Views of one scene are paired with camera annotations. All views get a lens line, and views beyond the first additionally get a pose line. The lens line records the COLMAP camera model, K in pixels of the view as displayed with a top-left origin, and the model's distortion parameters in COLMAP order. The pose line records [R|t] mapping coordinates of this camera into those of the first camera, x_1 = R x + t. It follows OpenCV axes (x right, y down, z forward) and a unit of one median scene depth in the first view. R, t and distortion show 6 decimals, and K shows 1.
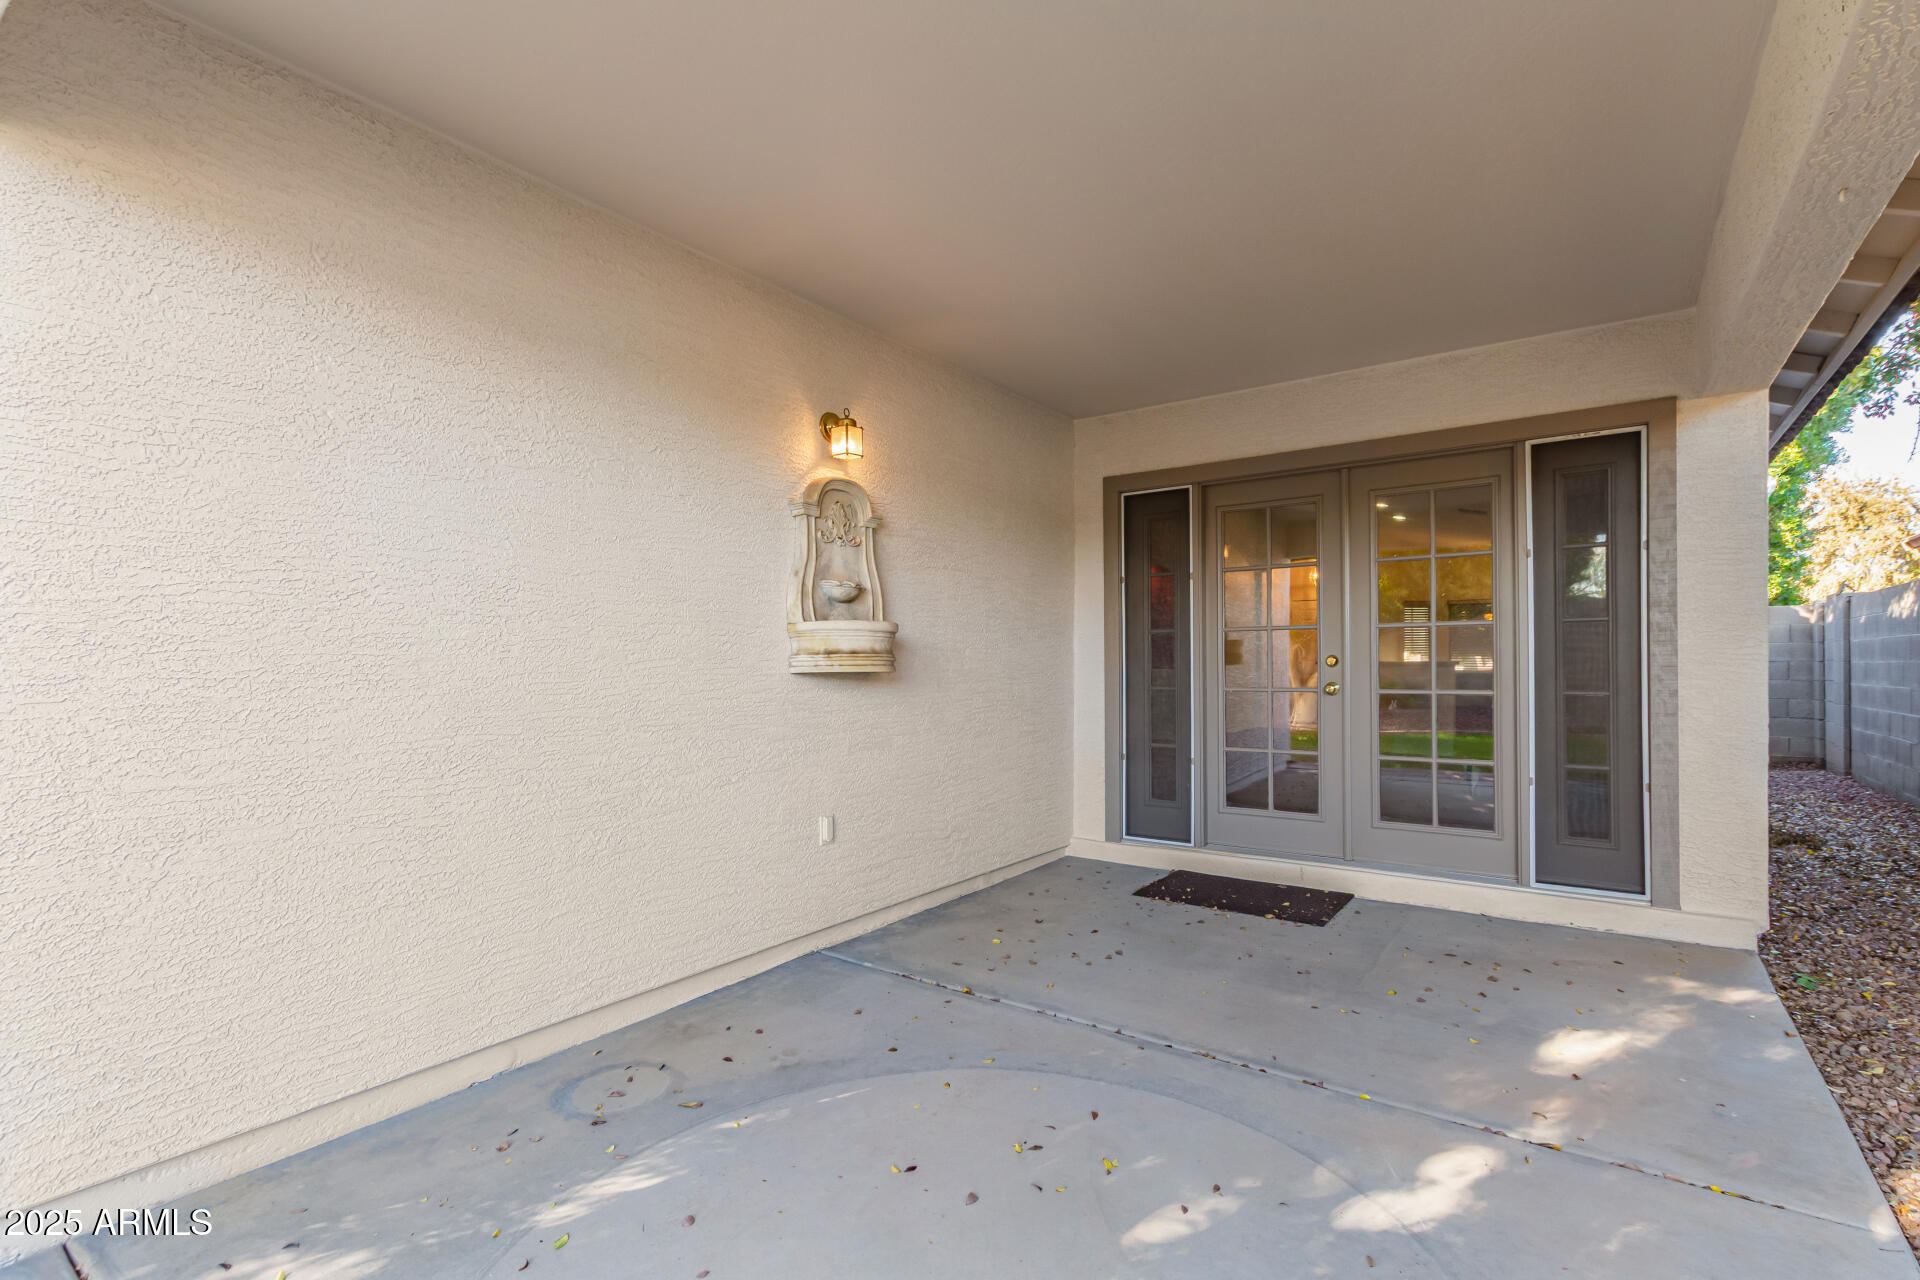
lens RADIAL K [[875.0, 0, 963.2], [0, 875.0, 662.8], [0, 0, 1]] dist [0.002744, 0.000318]
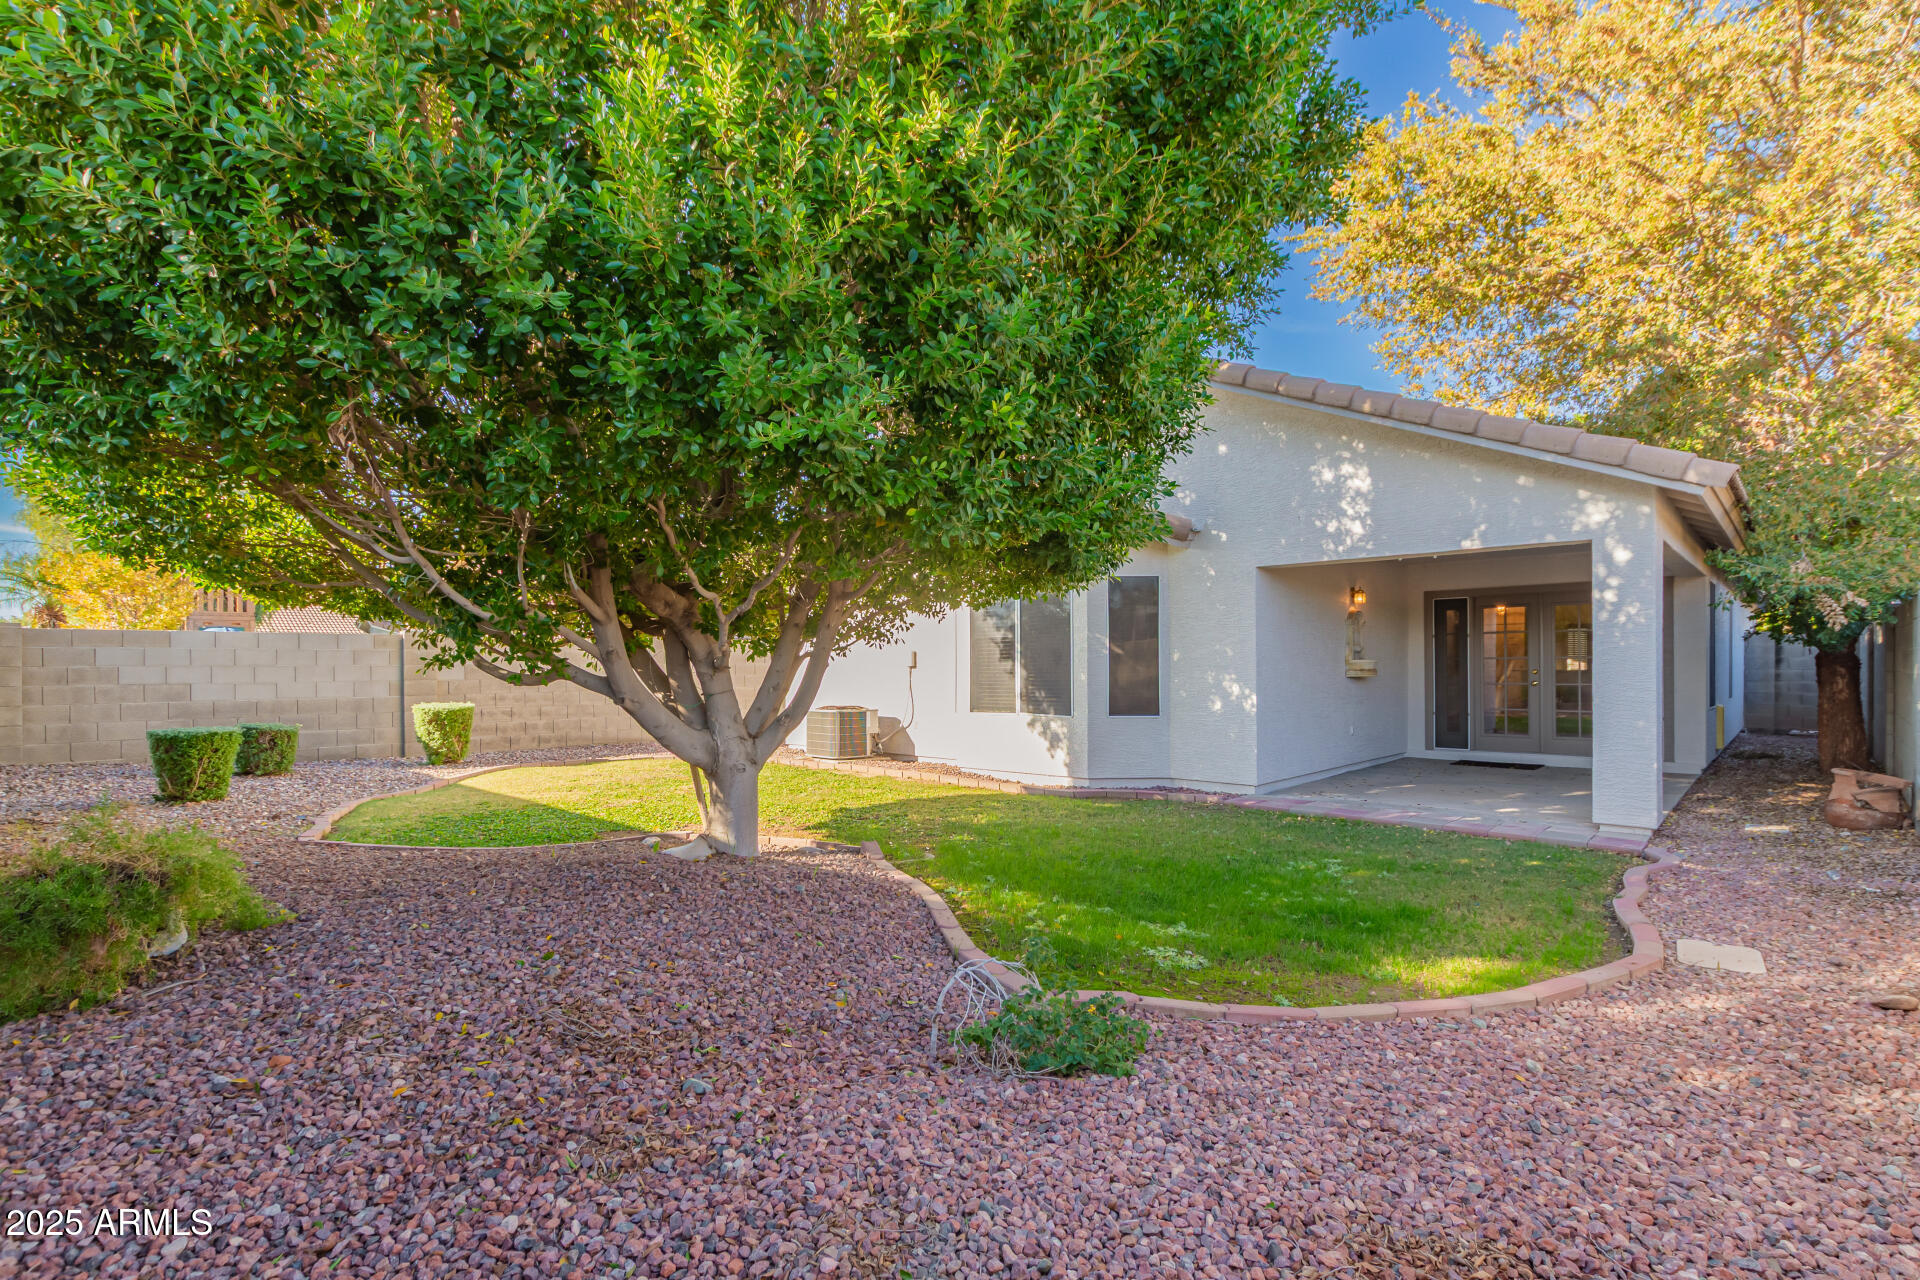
lens RADIAL K [[875.0, 0, 963.2], [0, 875.0, 662.8], [0, 0, 1]] dist [0.002744, 0.000318]
pose [[0.990594, -0.002420, -0.136815, -0.728404], [0.001861, 0.999989, -0.004214, -0.016383], [0.136824, 0.003920, 0.990588, -1.451106]]
